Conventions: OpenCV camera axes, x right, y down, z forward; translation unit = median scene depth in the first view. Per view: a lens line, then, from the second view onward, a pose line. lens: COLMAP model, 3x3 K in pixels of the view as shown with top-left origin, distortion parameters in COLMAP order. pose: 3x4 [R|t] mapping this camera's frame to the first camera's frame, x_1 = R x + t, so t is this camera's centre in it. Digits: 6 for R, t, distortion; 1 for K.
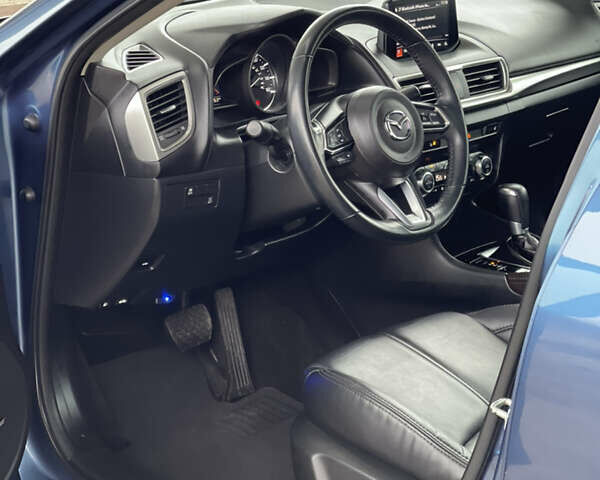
lens RADIAL K [[1436.7, 0, 300.0], [0, 1436.7, 240.0], [0, 0, 1]] dist [0.260461, -0.353853]
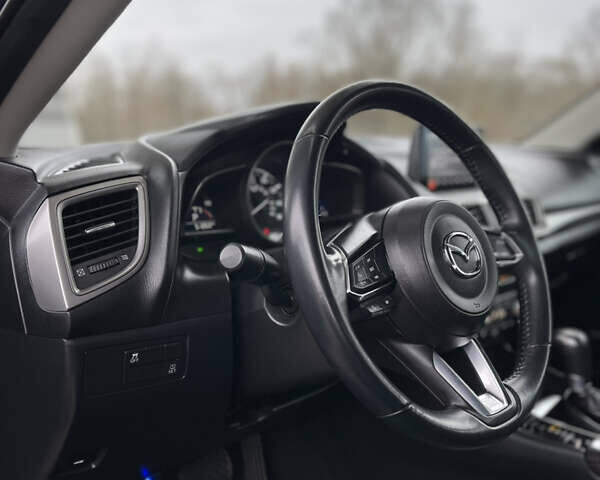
lens RADIAL K [[666.6, 0, 299.9], [0, 666.6, 256.1], [0, 0, 1]] dist [0.076503, -0.000536]
pose [[0.998143, 0.000555, -0.060907, 0.013803], [-0.007048, 0.994294, -0.106438, -0.046214], [0.060500, 0.106670, 0.992452, 0.694459]]
